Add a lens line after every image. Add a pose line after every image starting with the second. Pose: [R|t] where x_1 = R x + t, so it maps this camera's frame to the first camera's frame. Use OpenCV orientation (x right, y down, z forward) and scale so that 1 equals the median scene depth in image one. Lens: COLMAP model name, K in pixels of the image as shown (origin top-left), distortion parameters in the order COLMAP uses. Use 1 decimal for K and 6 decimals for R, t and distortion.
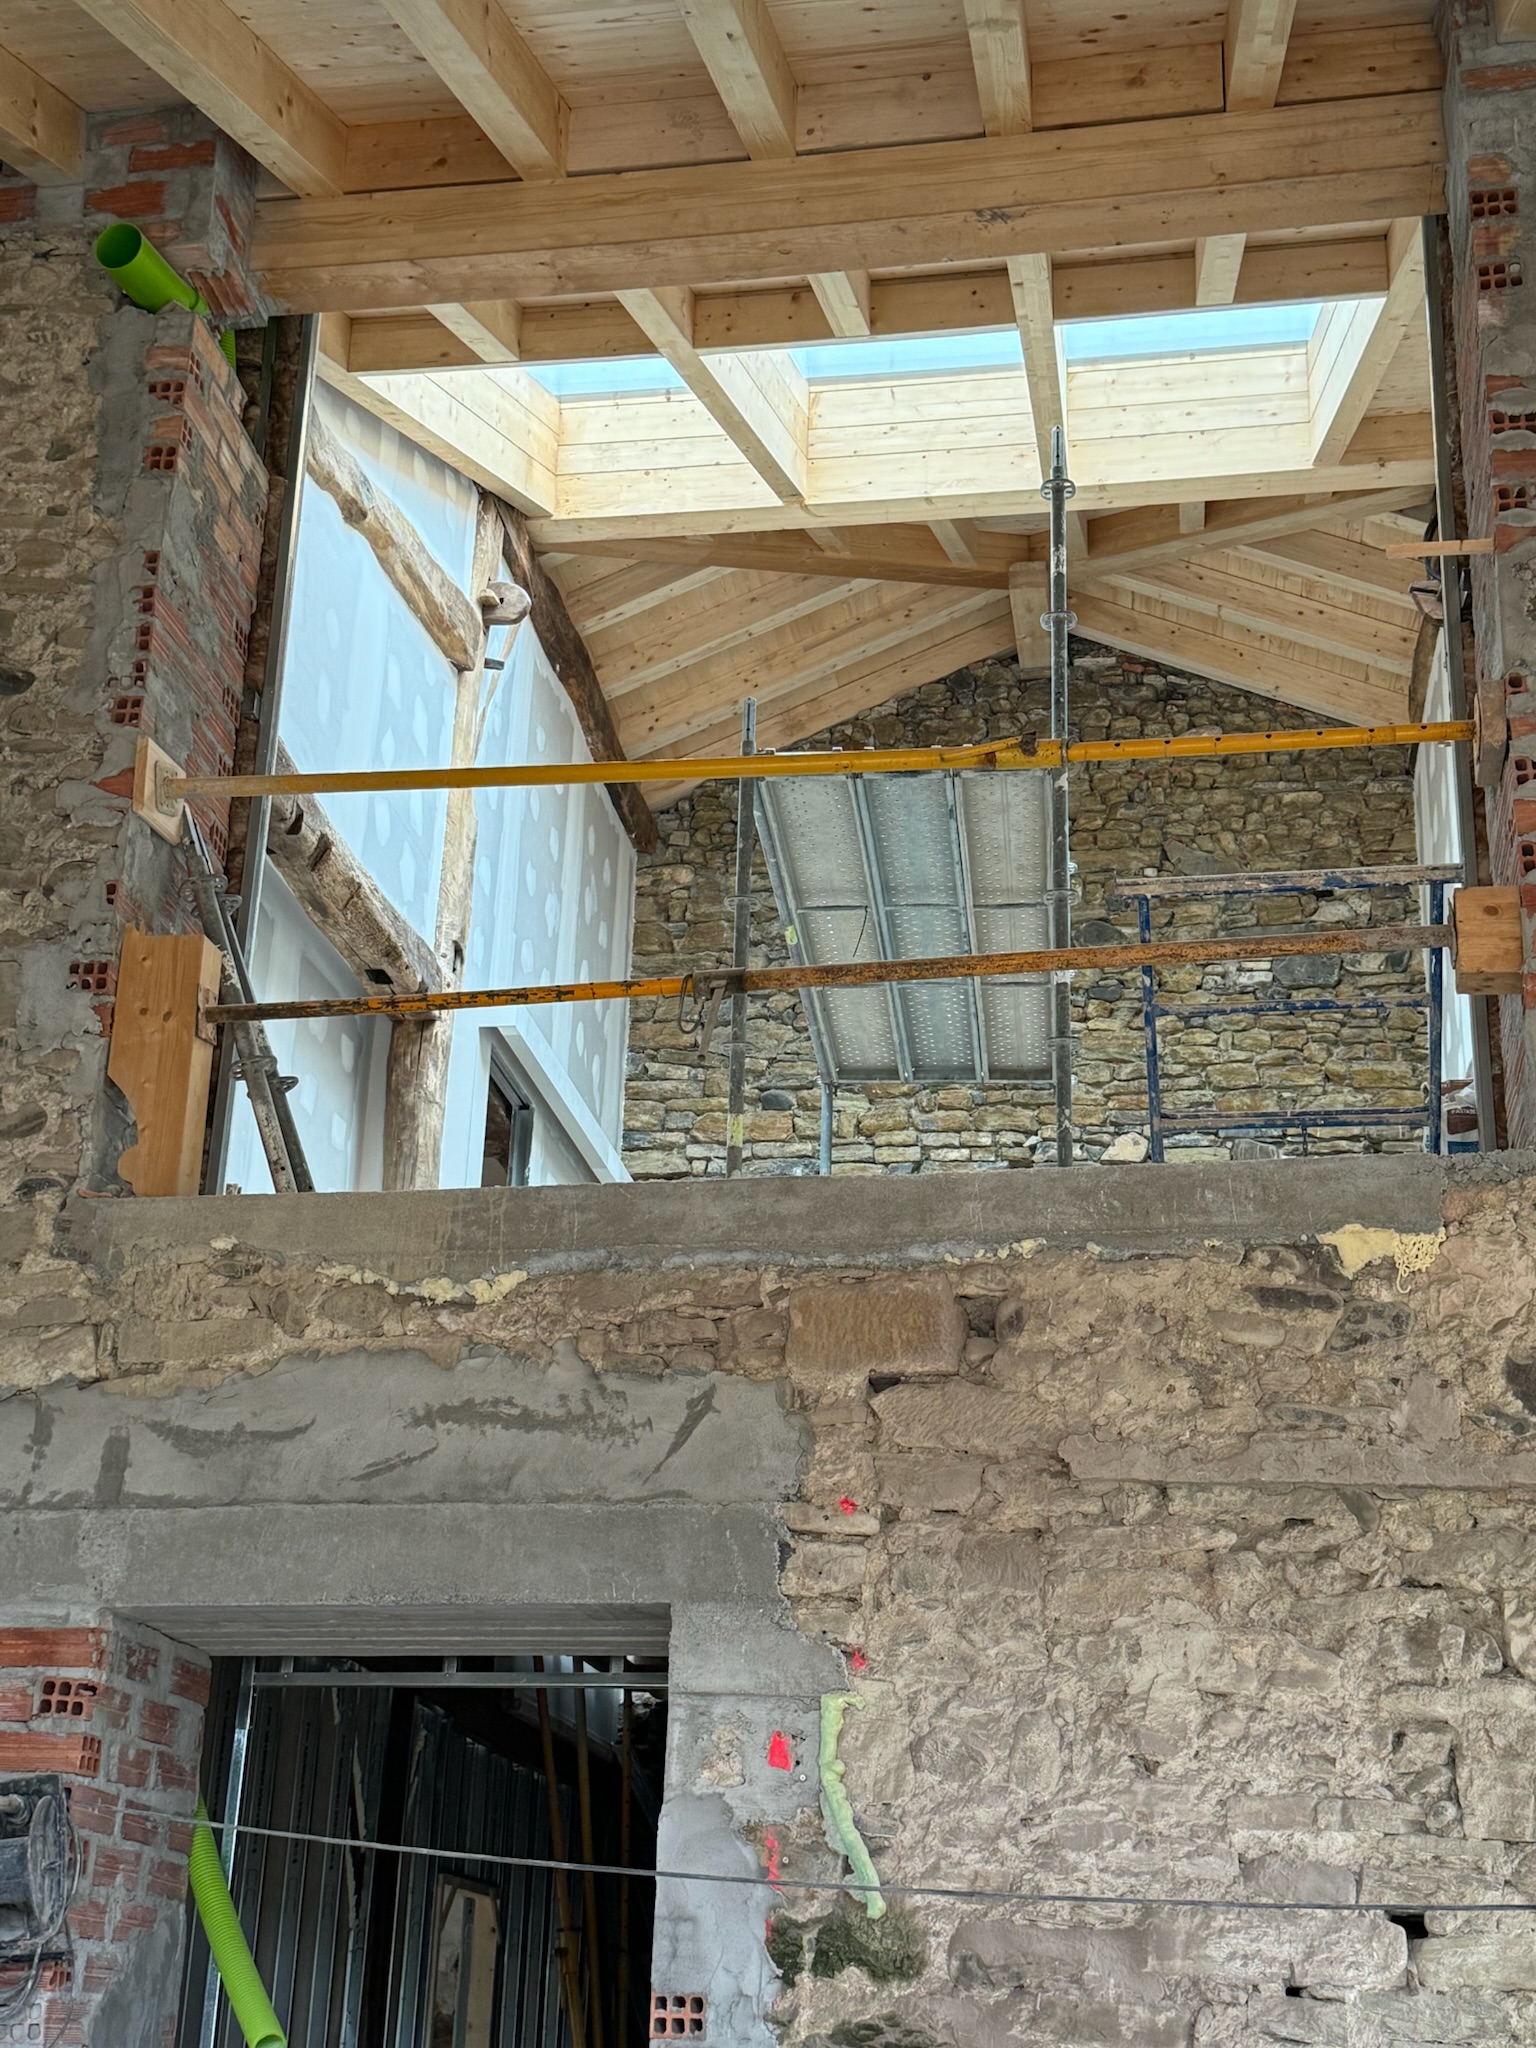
lens RADIAL K [[2676.4, 0, 765.1], [0, 2676.4, 1026.7], [0, 0, 1]] dist [0.142586, 0.000000]
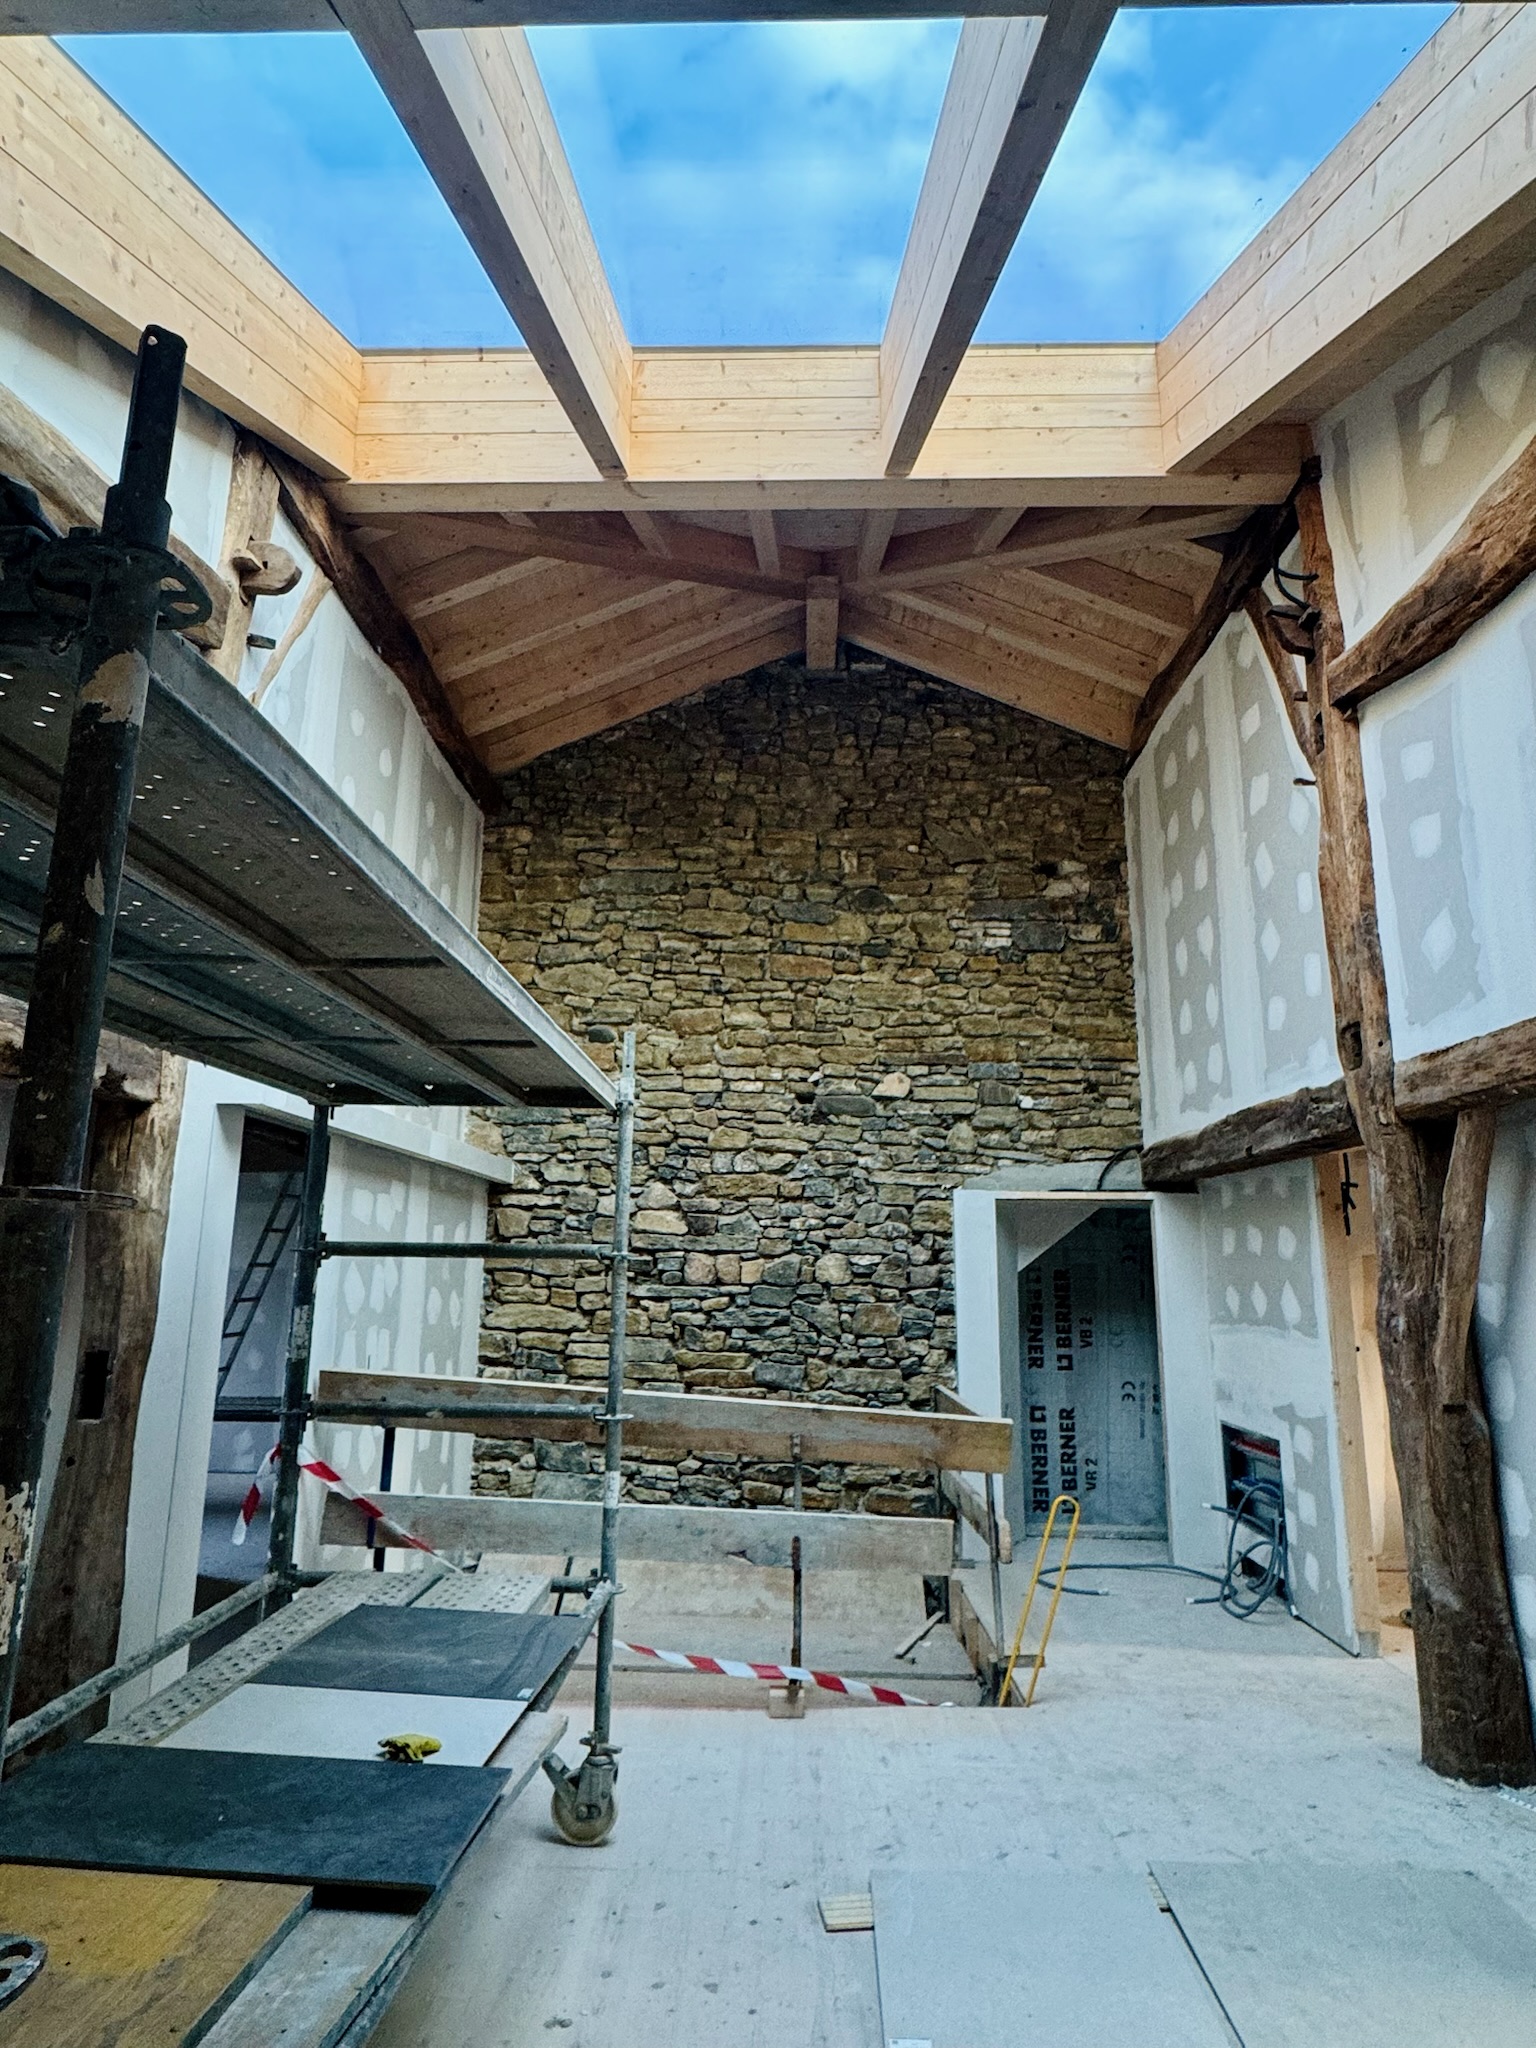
lens RADIAL K [[1182.4, 0, 785.4], [0, 1182.4, 1019.5], [0, 0, 1]] dist [-0.001015, 0.001267]
pose [[0.989092, 0.004660, 0.147225, 0.007992], [-0.028569, 0.986589, 0.160705, -0.066840], [-0.144501, -0.163158, 0.975960, 0.483161]]
